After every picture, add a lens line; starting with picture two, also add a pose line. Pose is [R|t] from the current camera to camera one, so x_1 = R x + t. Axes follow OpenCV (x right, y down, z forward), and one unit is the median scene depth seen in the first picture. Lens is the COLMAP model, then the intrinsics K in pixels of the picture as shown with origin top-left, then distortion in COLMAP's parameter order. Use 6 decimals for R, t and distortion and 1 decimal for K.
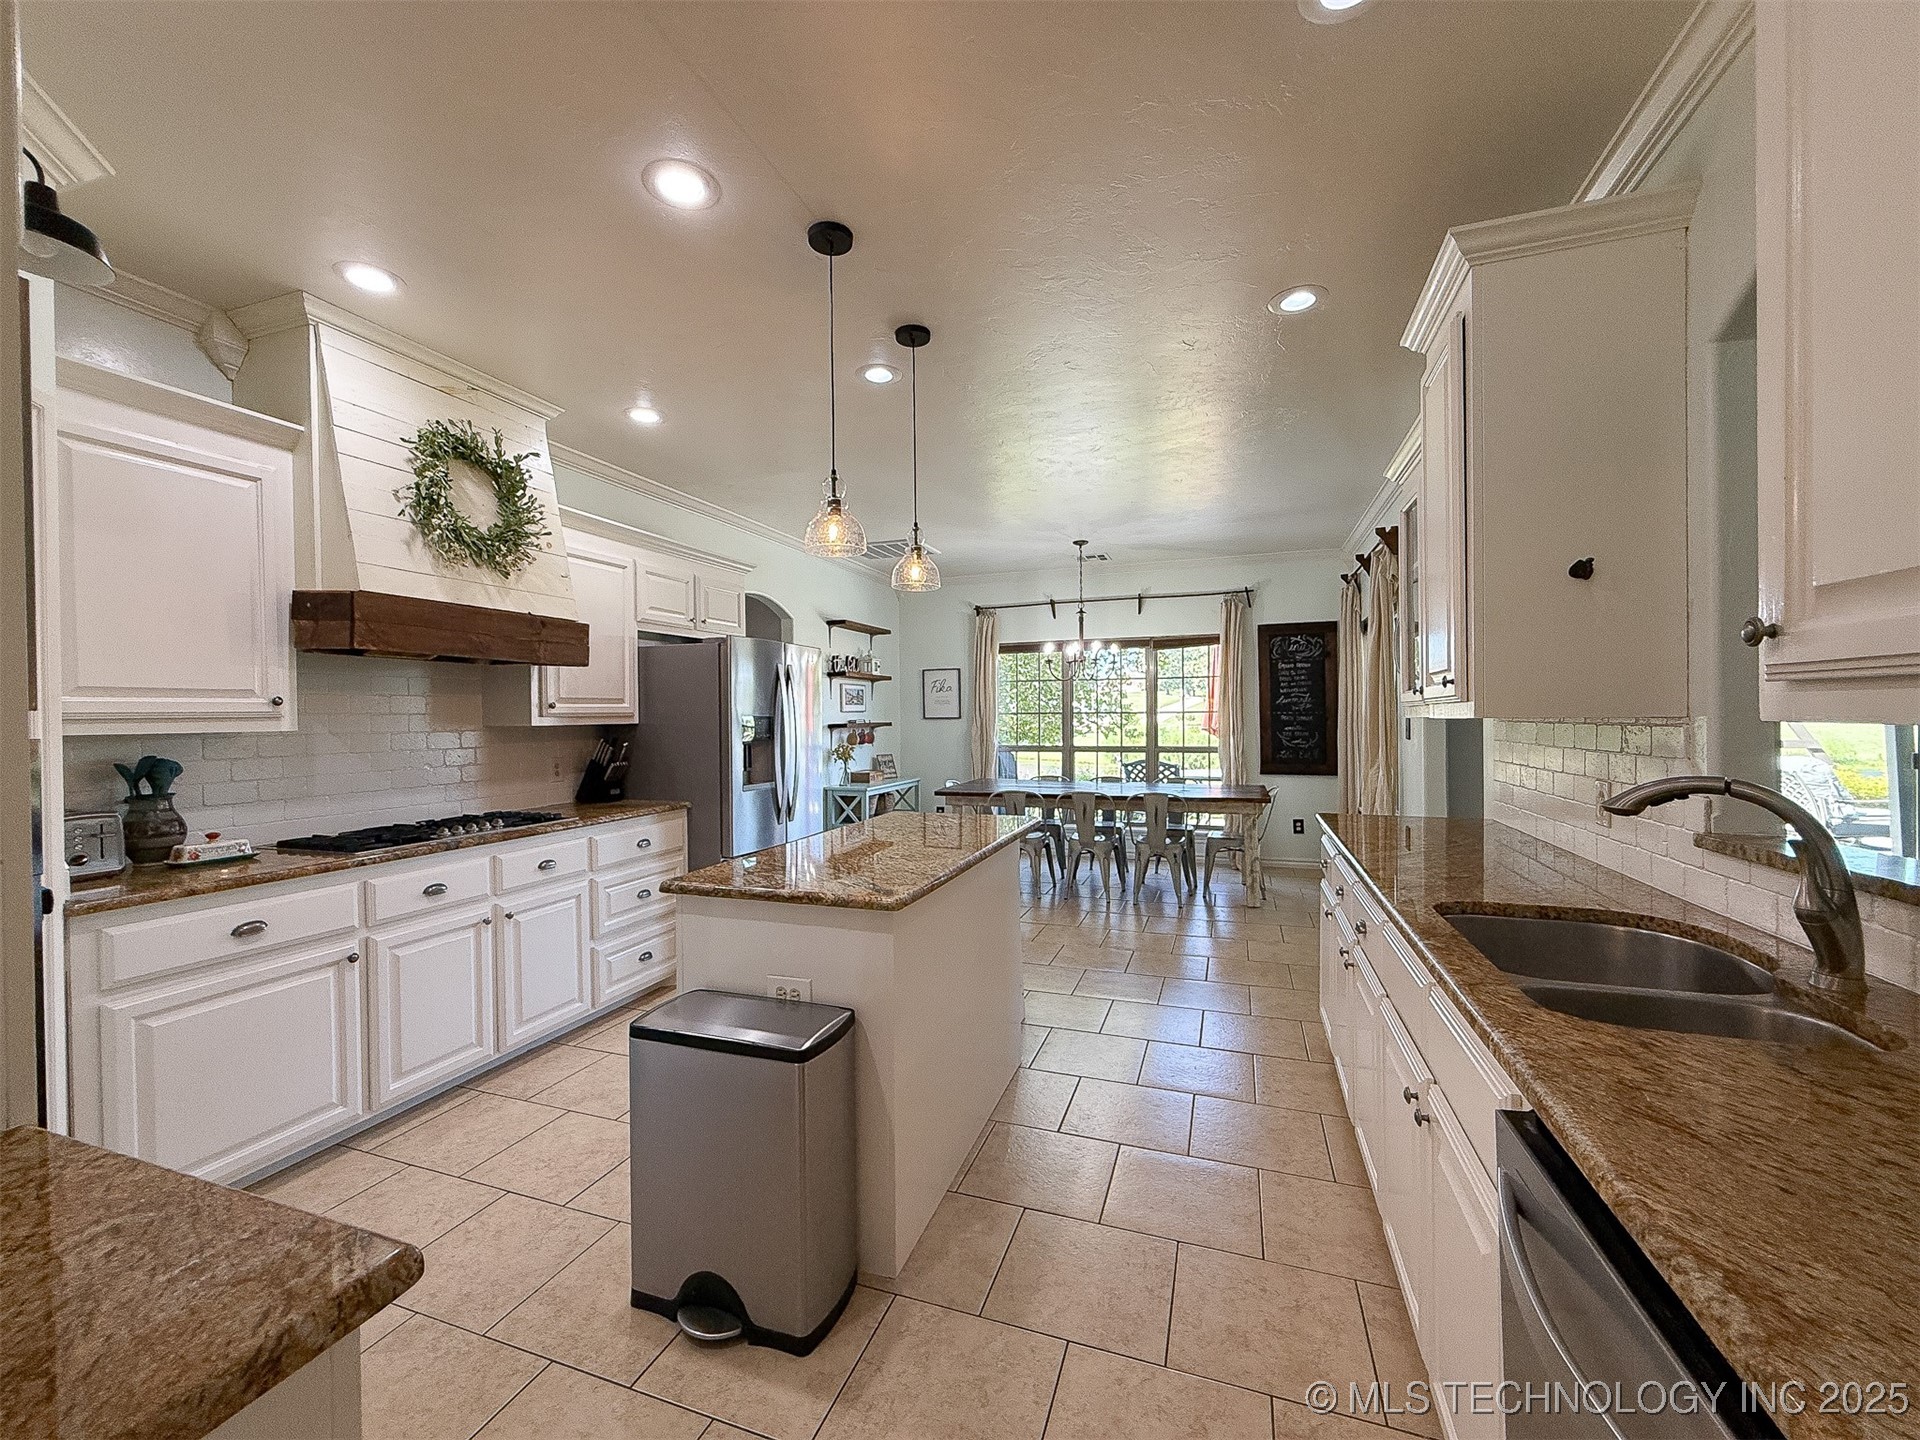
lens RADIAL K [[770.6, 0, 959.7], [0, 770.6, 718.5], [0, 0, 1]] dist [-0.000310, 0.000903]
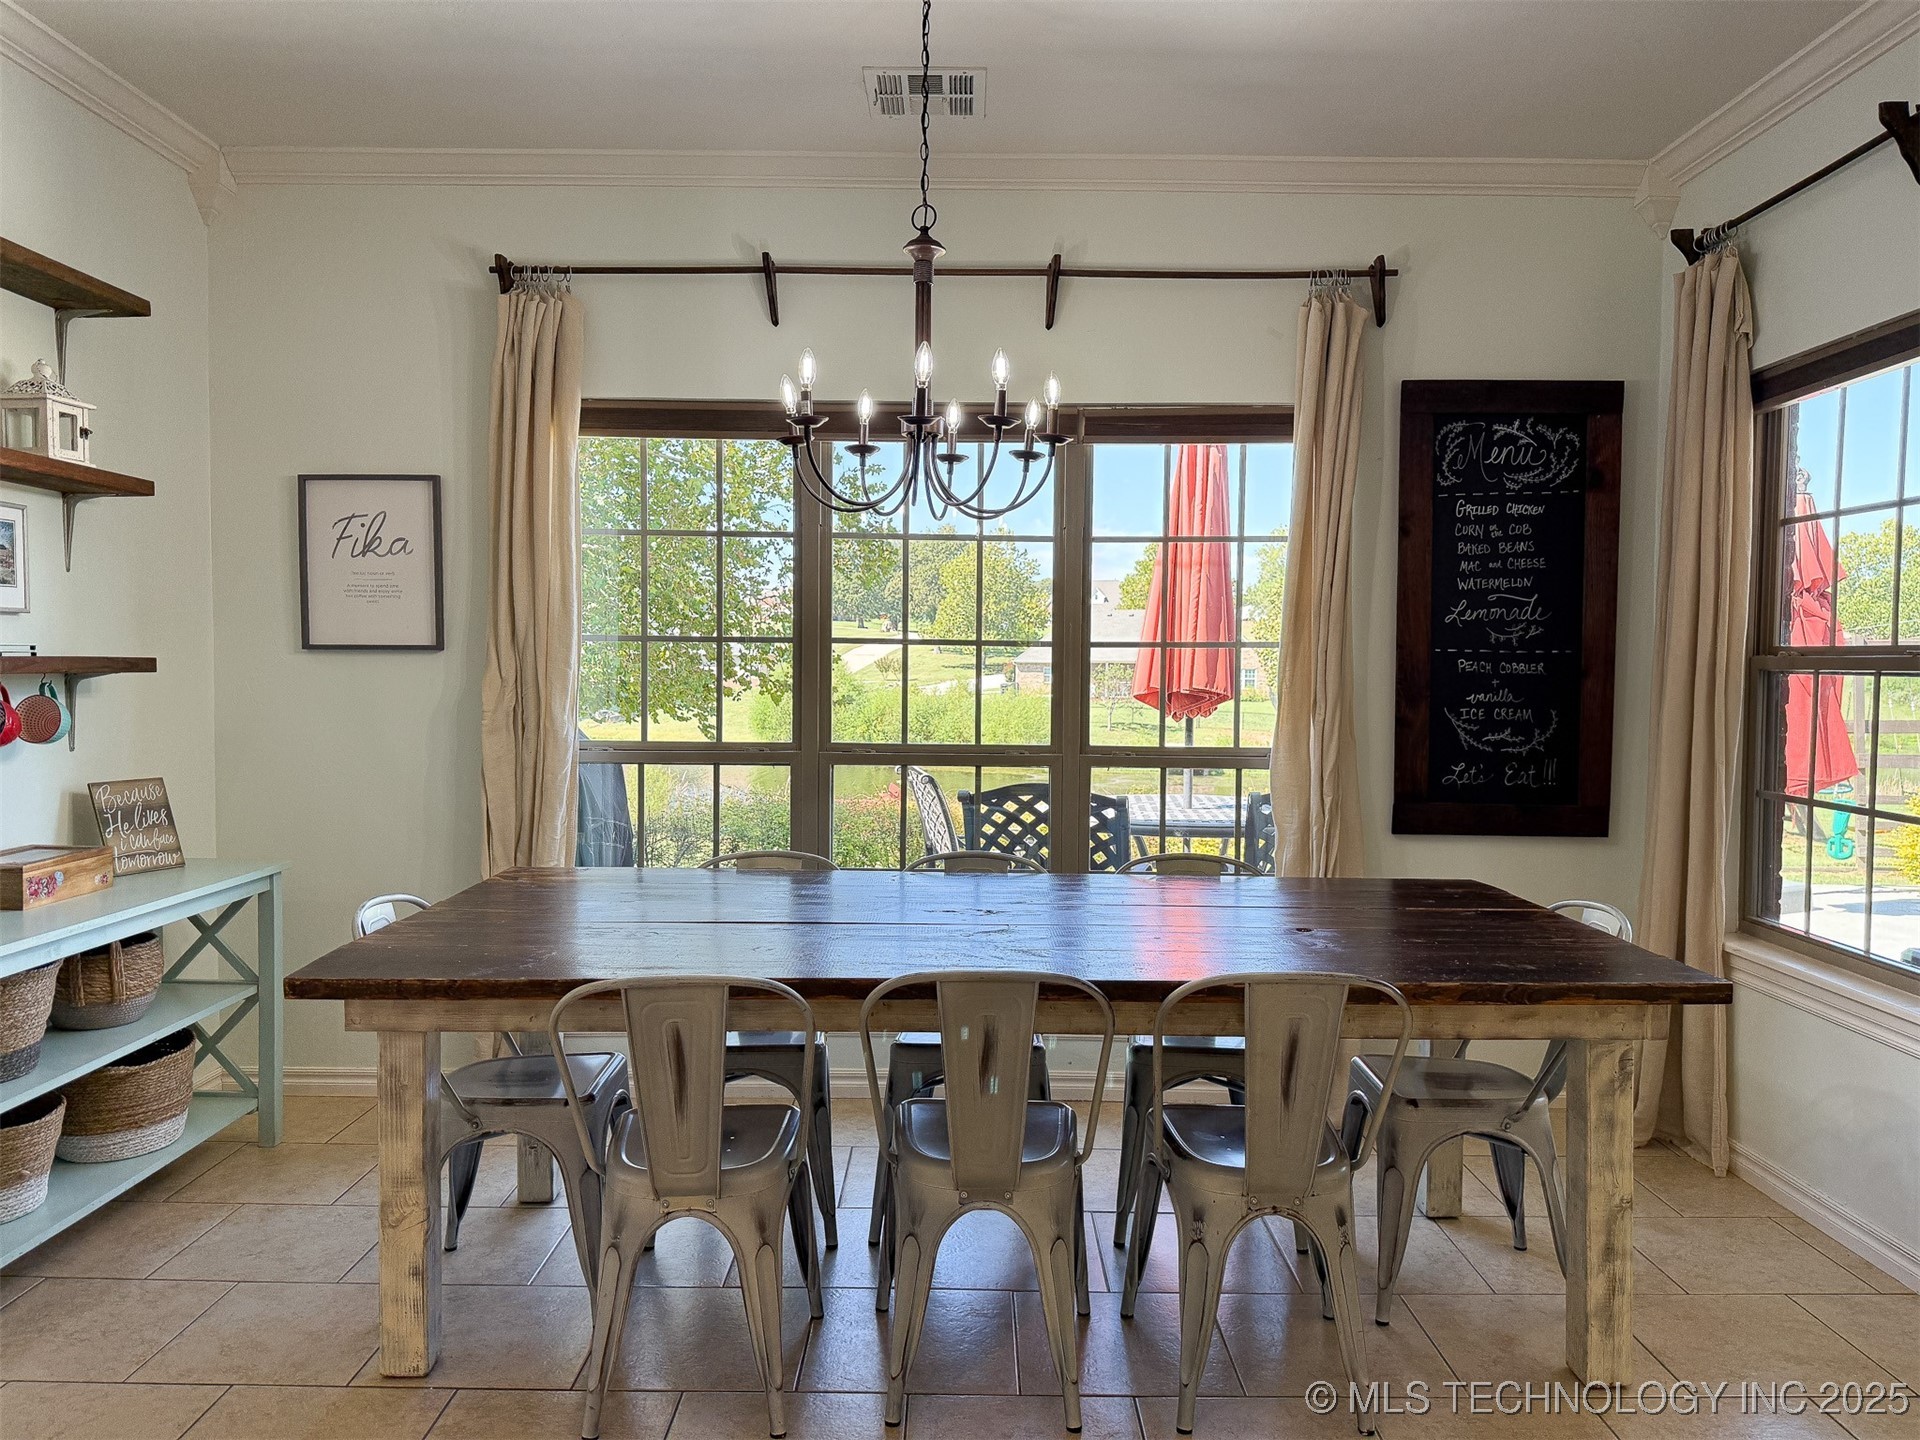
lens RADIAL K [[1336.0, 0, 956.8], [0, 1336.0, 723.4], [0, 0, 1]] dist [0.007504, -0.016380]
pose [[0.941387, 0.001702, 0.337323, 0.014844], [-0.016295, 0.999049, 0.040433, 0.004181], [-0.336934, -0.043560, 0.940520, 0.491840]]
